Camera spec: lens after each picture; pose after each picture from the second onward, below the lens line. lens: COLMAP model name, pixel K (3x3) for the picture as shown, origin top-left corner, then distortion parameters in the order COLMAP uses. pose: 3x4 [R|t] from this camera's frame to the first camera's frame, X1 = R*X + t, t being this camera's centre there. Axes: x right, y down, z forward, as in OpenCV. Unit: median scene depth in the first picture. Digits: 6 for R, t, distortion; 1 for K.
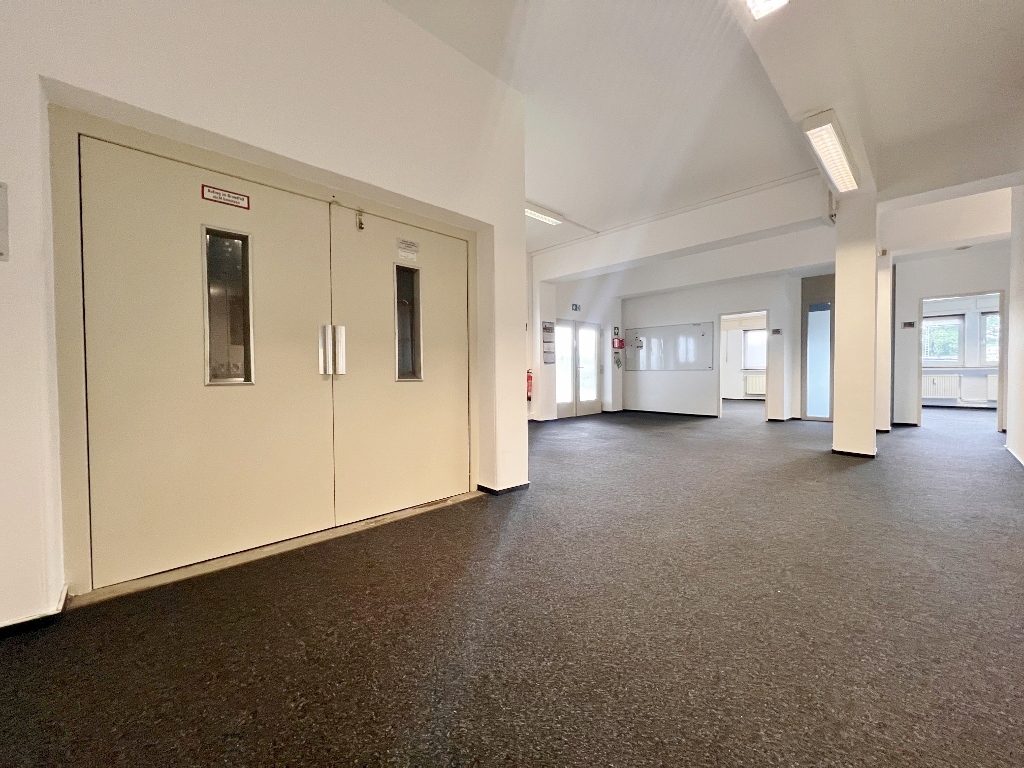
lens RADIAL K [[410.8, 0, 510.7], [0, 410.8, 386.8], [0, 0, 1]] dist [0.000252, 0.000706]
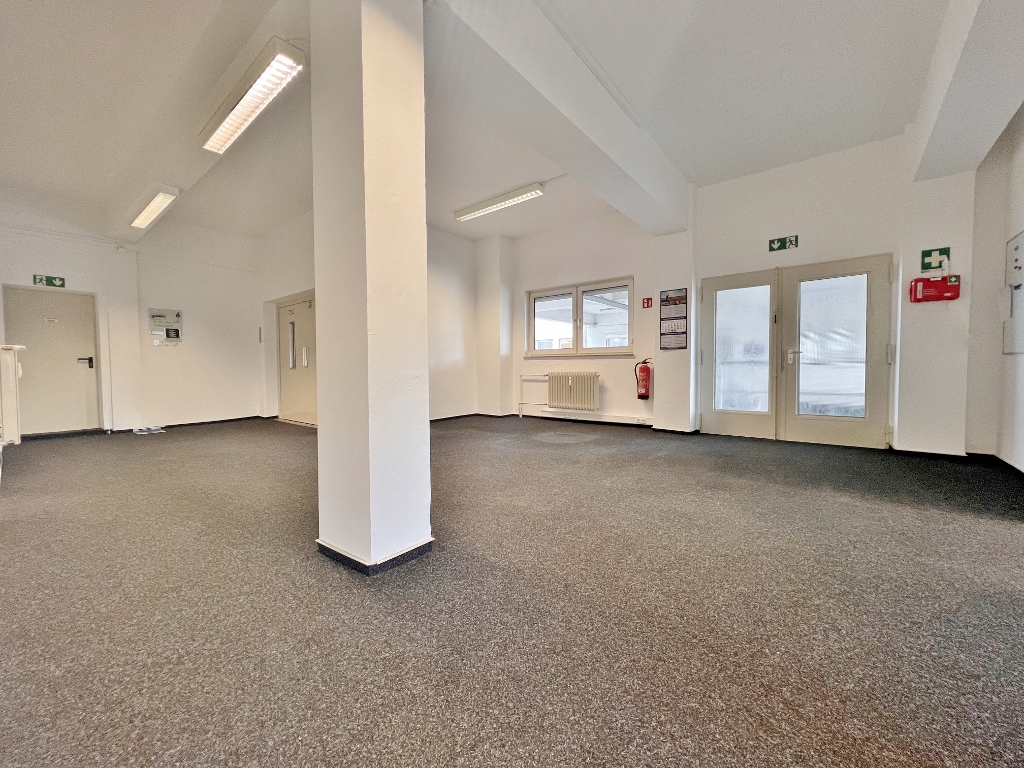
lens RADIAL K [[410.8, 0, 514.5], [0, 410.8, 381.1], [0, 0, 1]] dist [0.000252, 0.000706]
pose [[0.112880, 0.041227, -0.992753, 0.670576], [-0.025082, 0.998939, 0.038632, -0.020584], [0.993292, 0.020540, 0.113794, 0.576433]]
